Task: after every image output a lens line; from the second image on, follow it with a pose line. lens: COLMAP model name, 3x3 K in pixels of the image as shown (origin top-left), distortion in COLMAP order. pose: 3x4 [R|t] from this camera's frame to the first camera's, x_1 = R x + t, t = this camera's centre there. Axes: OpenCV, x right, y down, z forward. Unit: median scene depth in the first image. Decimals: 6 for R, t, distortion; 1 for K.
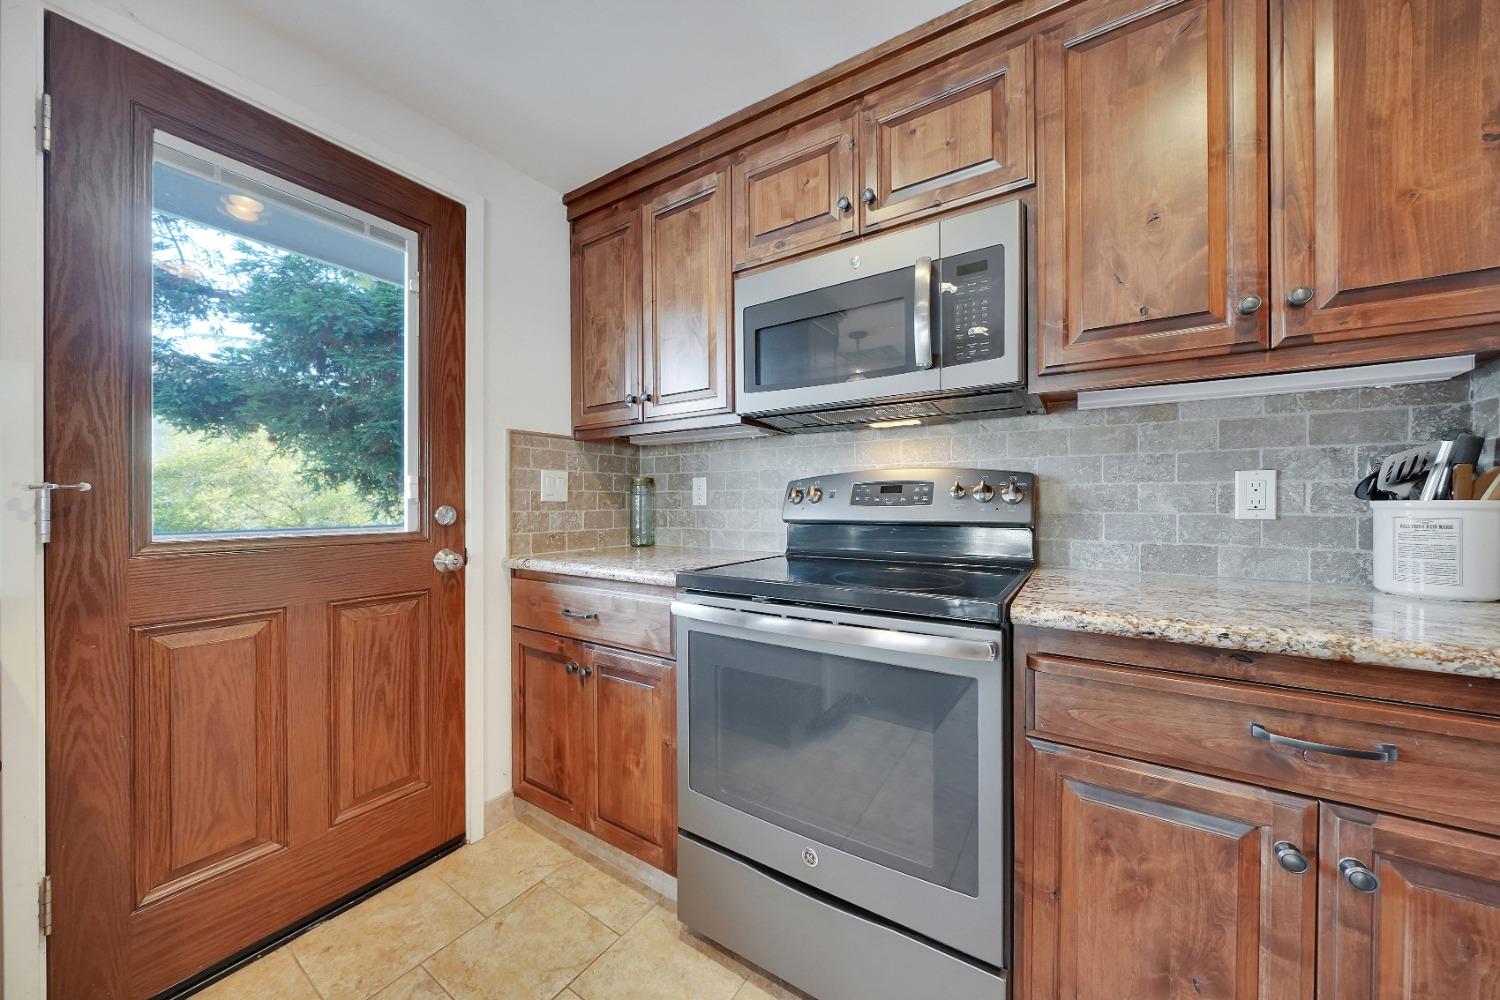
lens RADIAL K [[524.2, 0, 748.4], [0, 524.2, 503.6], [0, 0, 1]] dist [-0.004682, 0.000139]
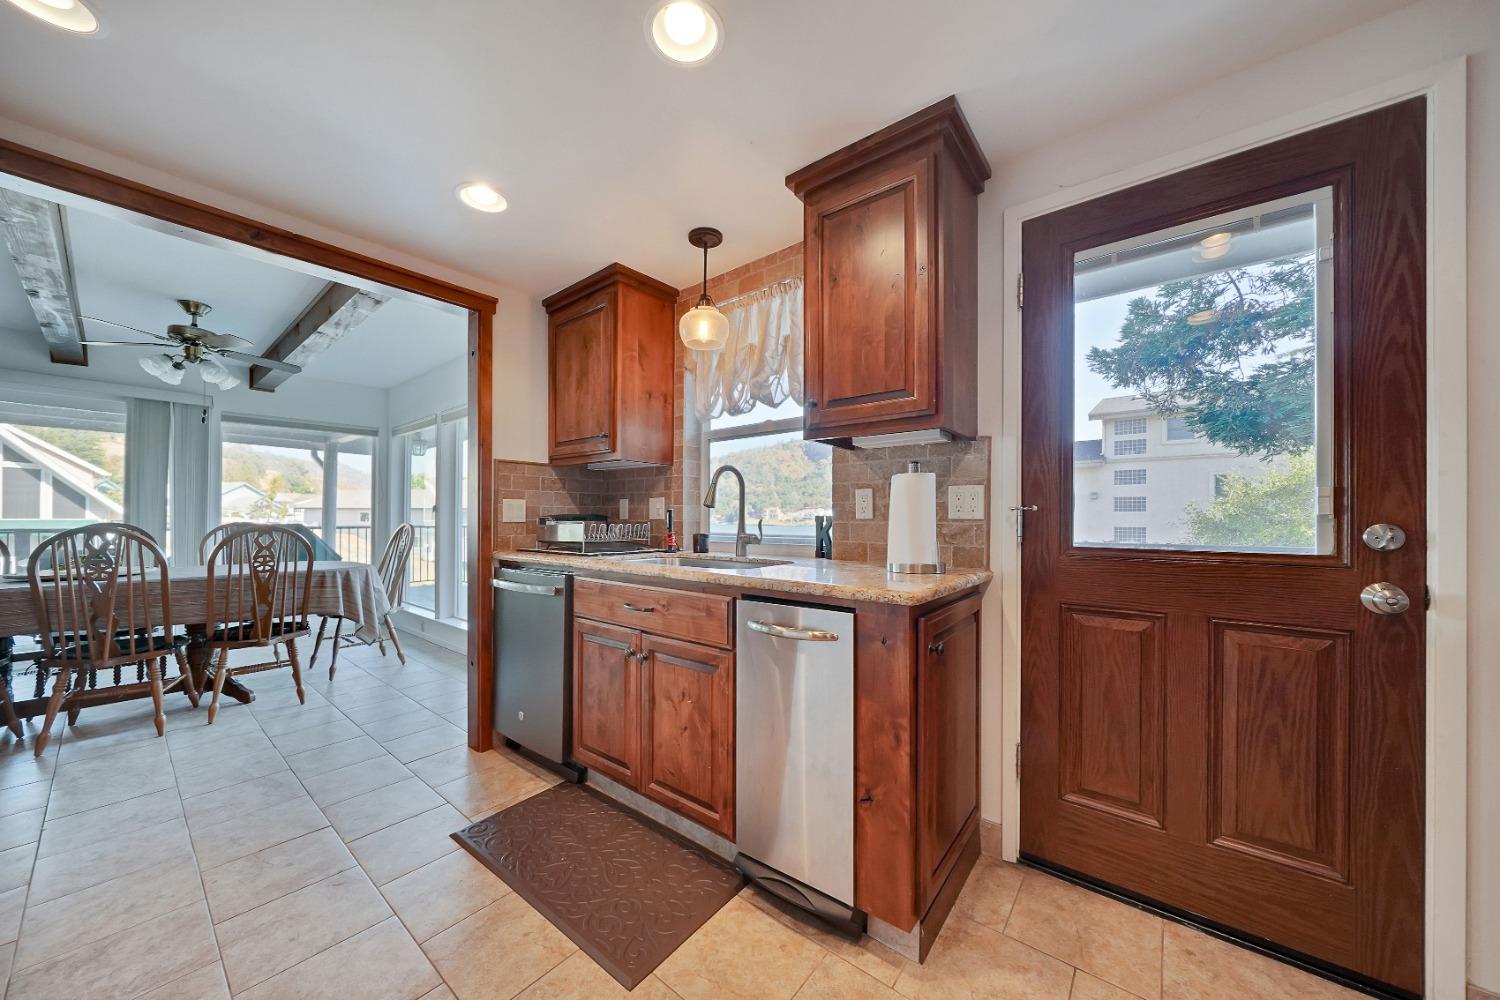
lens RADIAL K [[524.2, 0, 738.3], [0, 524.2, 512.7], [0, 0, 1]] dist [-0.004682, 0.000139]
pose [[-0.108448, -0.006828, -0.994079, 0.281738], [-0.006168, 0.999962, -0.006195, -0.001971], [0.994083, 0.005460, -0.108486, 0.195416]]
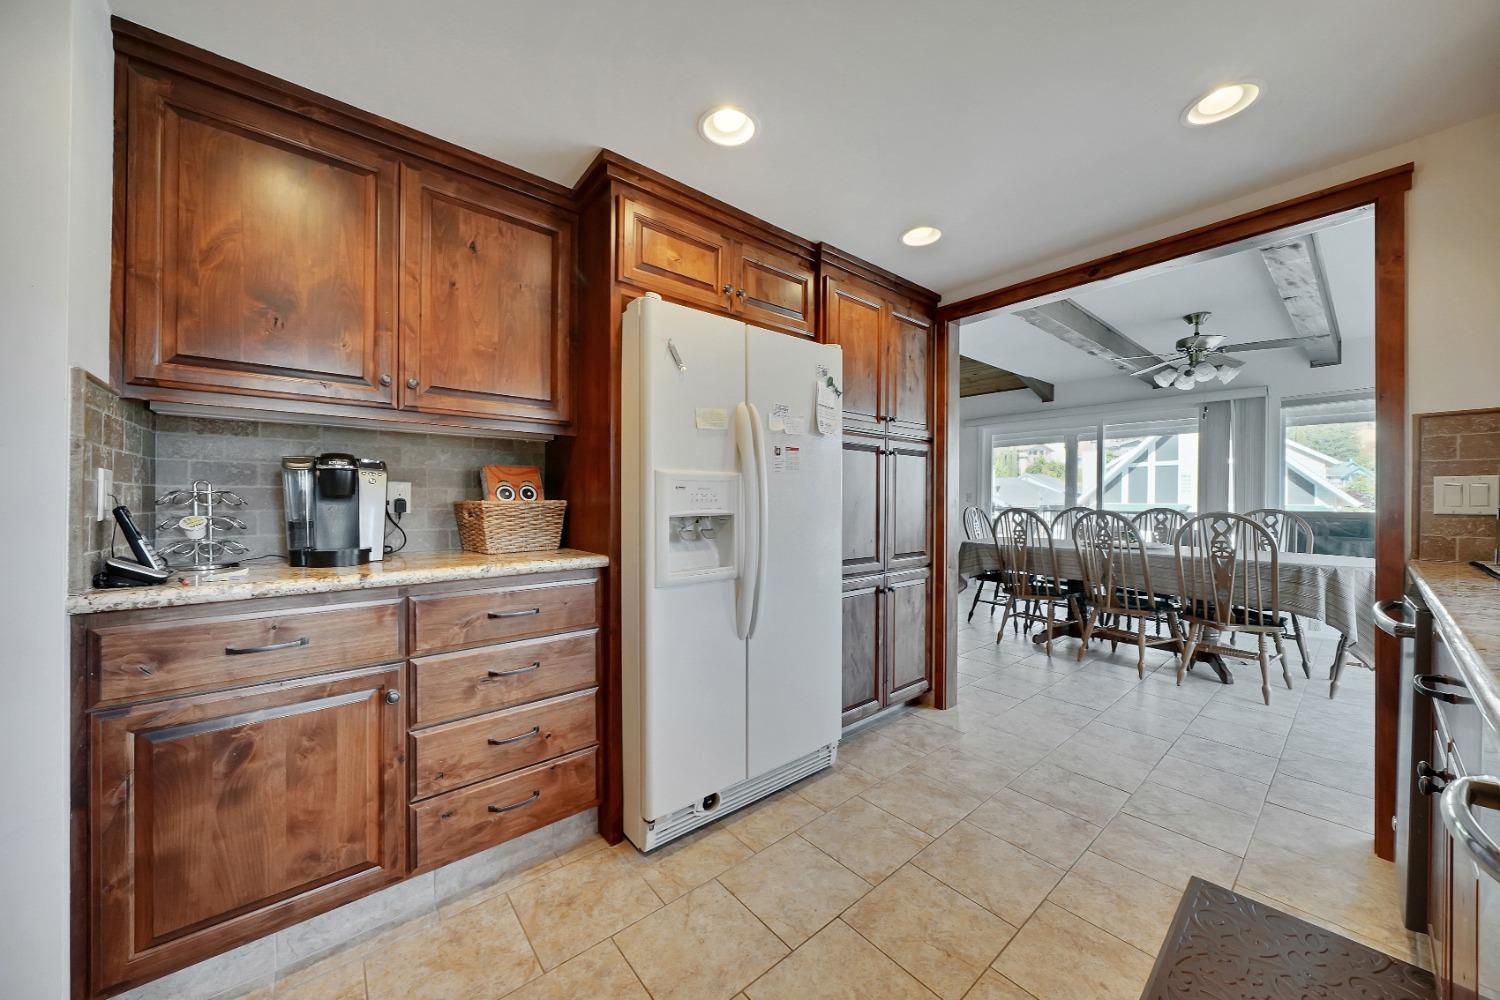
lens RADIAL K [[524.2, 0, 749.7], [0, 524.2, 499.7], [0, 0, 1]] dist [-0.004682, 0.000139]
pose [[-0.956706, -0.003069, 0.291041, -0.345336], [-0.001860, 0.999988, 0.004433, -0.007956], [-0.291051, 0.003699, -0.956700, 0.671222]]
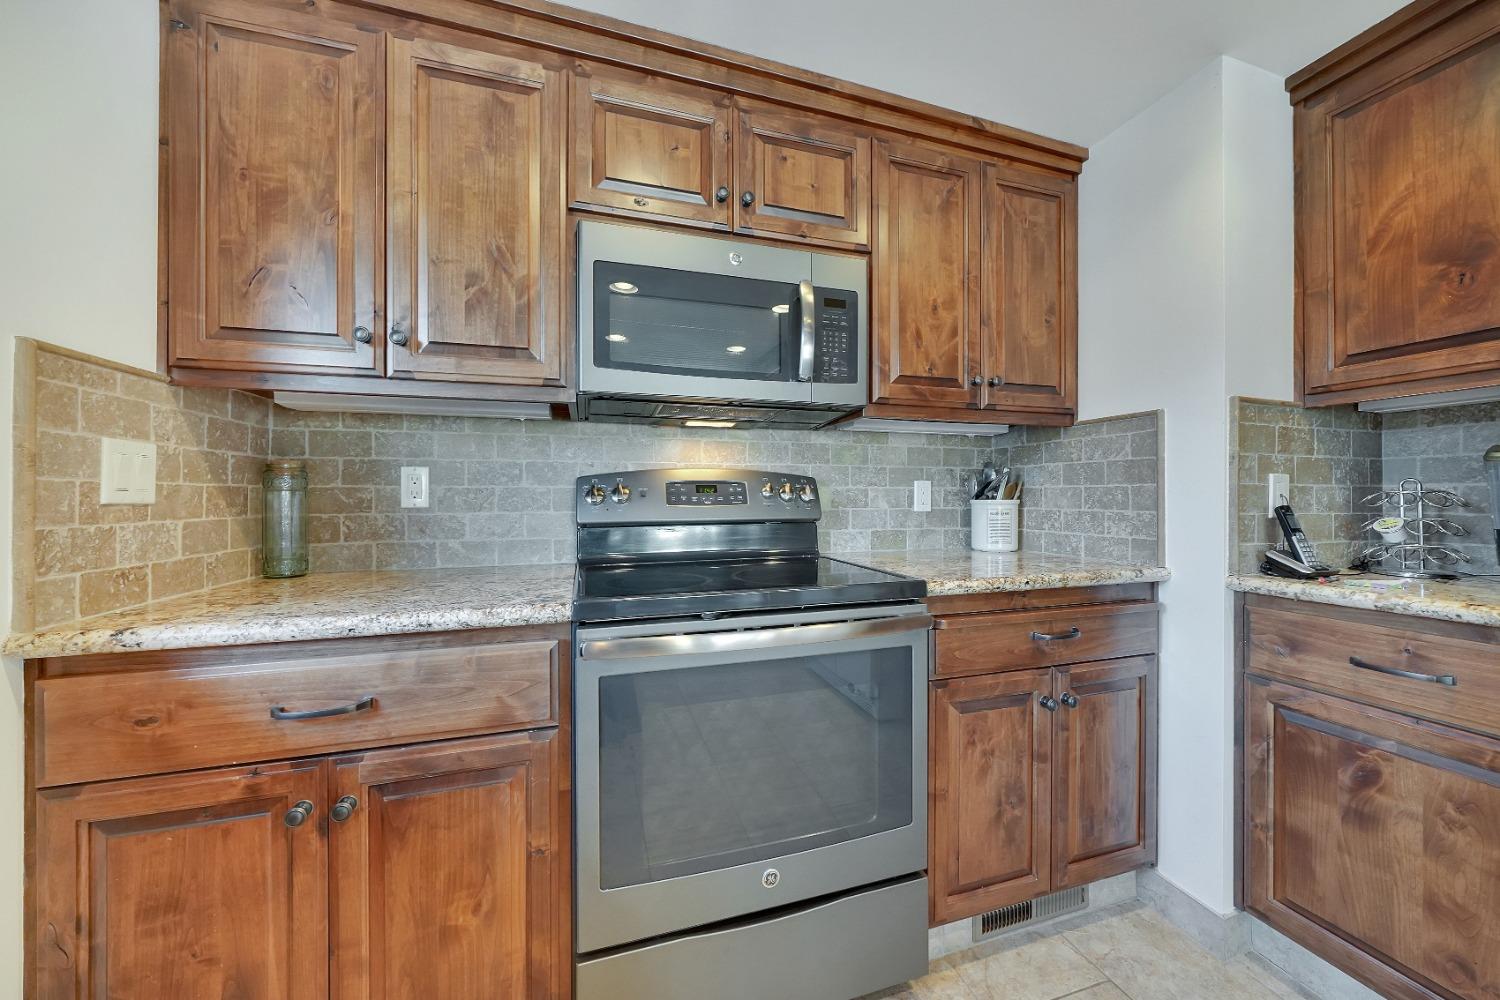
lens RADIAL K [[524.2, 0, 744.8], [0, 524.2, 495.9], [0, 0, 1]] dist [-0.004682, 0.000139]
pose [[0.642513, 0.001718, 0.766273, -0.494862], [0.003975, 0.999977, -0.005575, -0.008498], [-0.766265, 0.006628, 0.642491, 0.327711]]
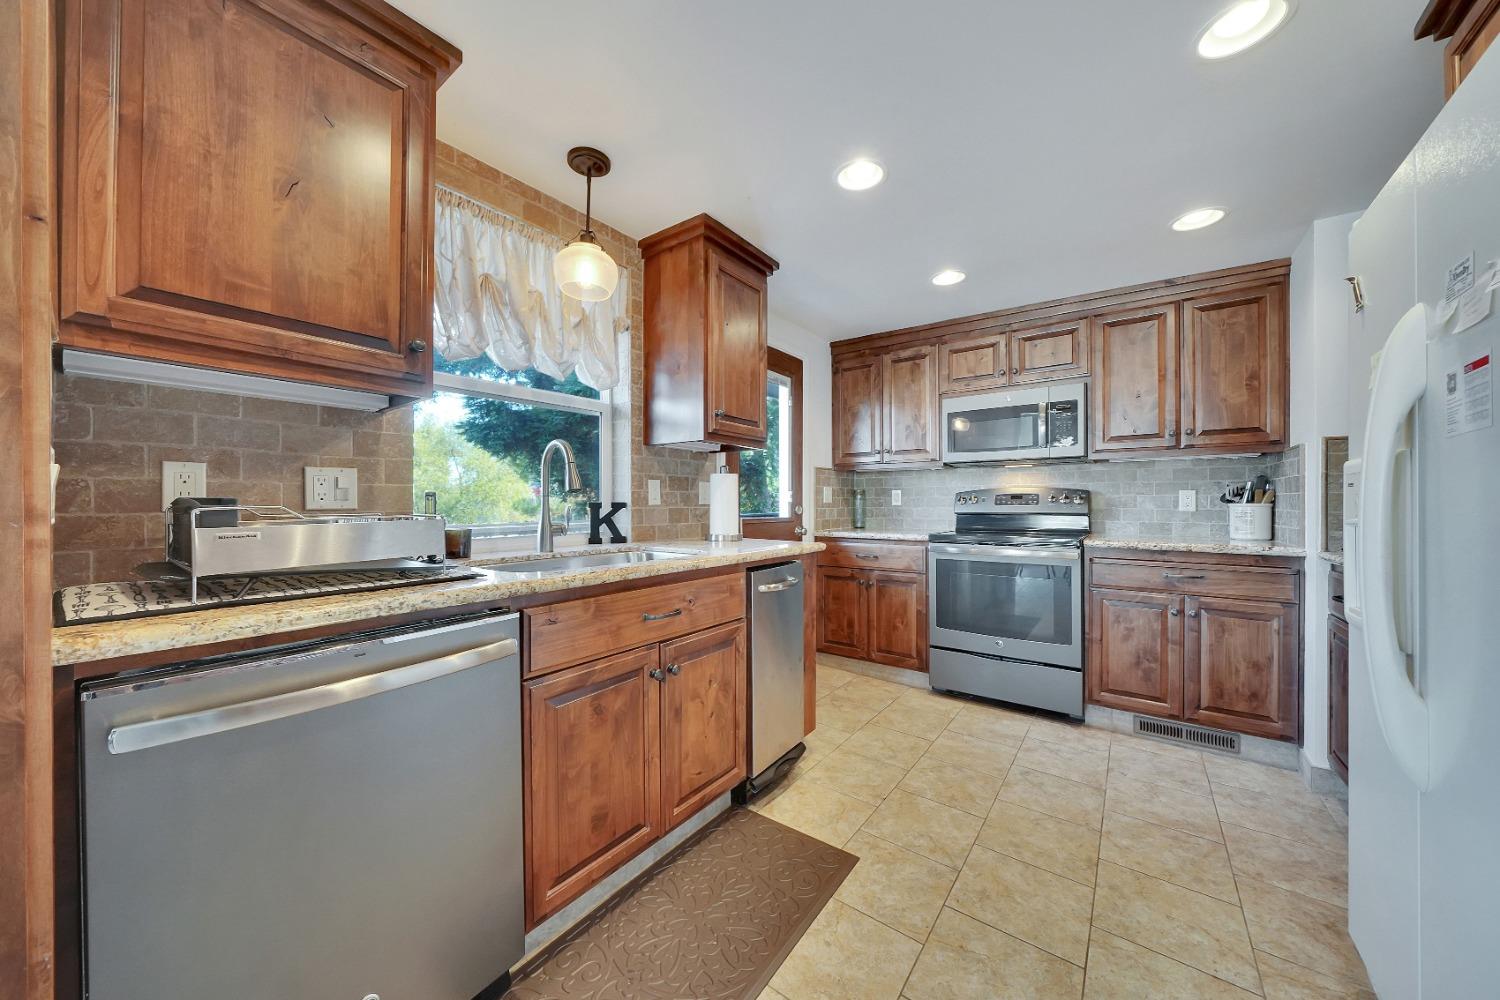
lens RADIAL K [[524.2, 0, 744.1], [0, 524.2, 501.5], [0, 0, 1]] dist [-0.004682, 0.000139]
pose [[0.998136, 0.000559, -0.061021, -0.741858], [-0.000922, 0.999982, -0.005918, 0.001817], [0.061017, 0.005963, 0.998119, -1.239294]]
